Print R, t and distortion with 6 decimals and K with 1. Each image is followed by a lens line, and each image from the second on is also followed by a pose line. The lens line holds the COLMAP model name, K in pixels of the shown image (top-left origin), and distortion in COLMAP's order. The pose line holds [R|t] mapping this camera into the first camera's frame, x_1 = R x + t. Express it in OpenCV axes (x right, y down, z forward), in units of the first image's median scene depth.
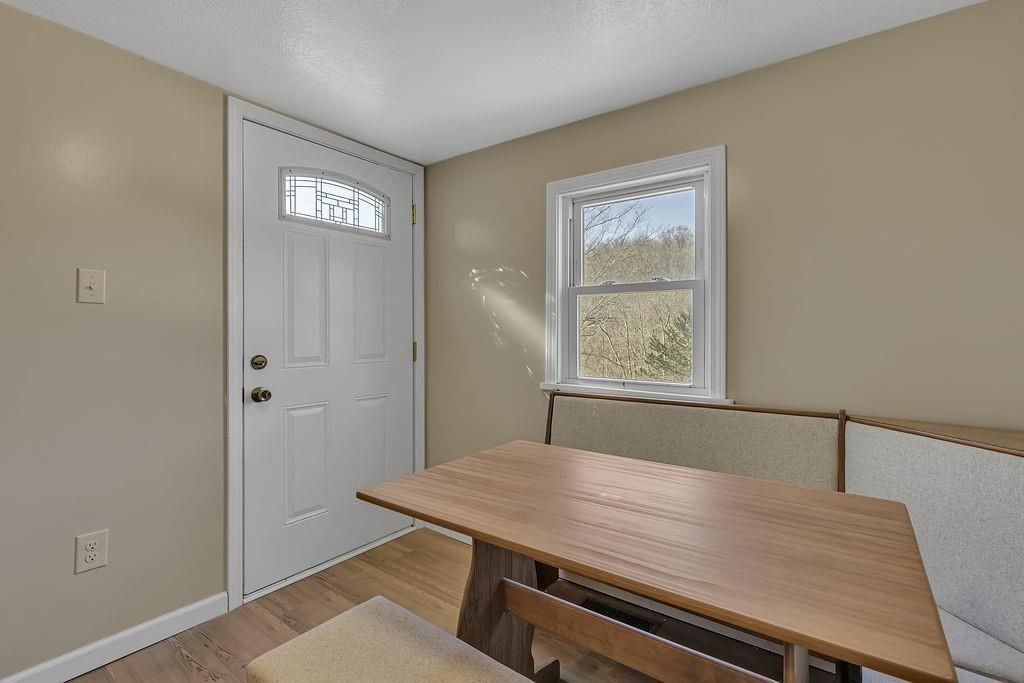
lens RADIAL K [[466.4, 0, 512.7], [0, 466.4, 331.2], [0, 0, 1]] dist [0.001617, 0.000020]
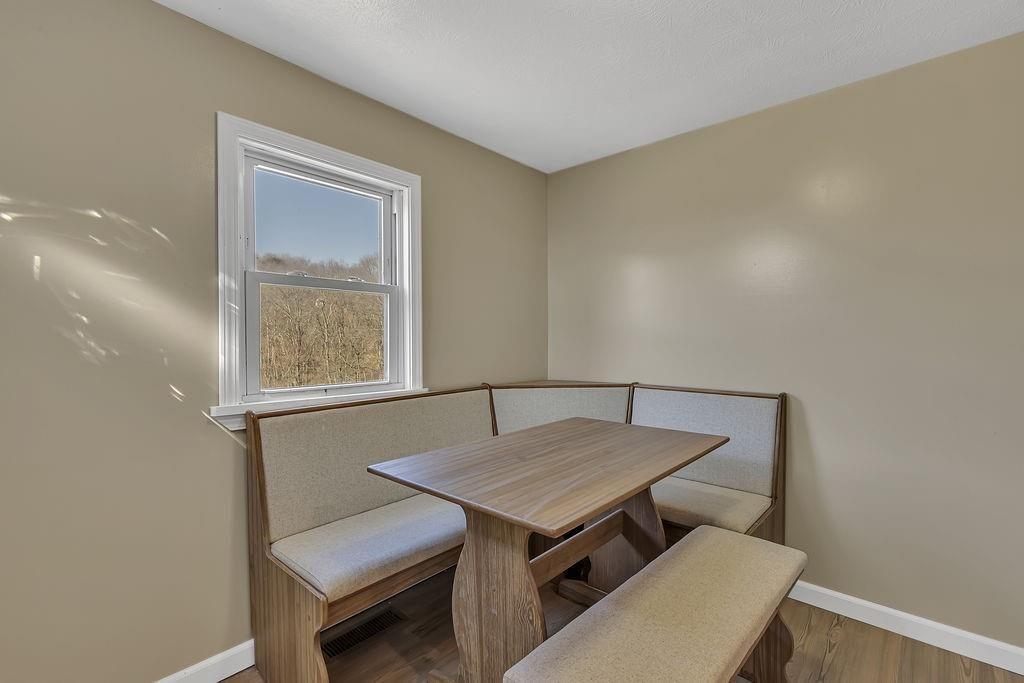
lens RADIAL K [[466.6, 0, 525.1], [0, 466.6, 341.6], [0, 0, 1]] dist [0.003417, 0.000132]
pose [[0.070449, -0.010954, 0.997455, -0.600475], [-0.005639, 0.999919, 0.011379, 0.006928], [-0.997499, -0.006426, 0.070381, 0.530866]]
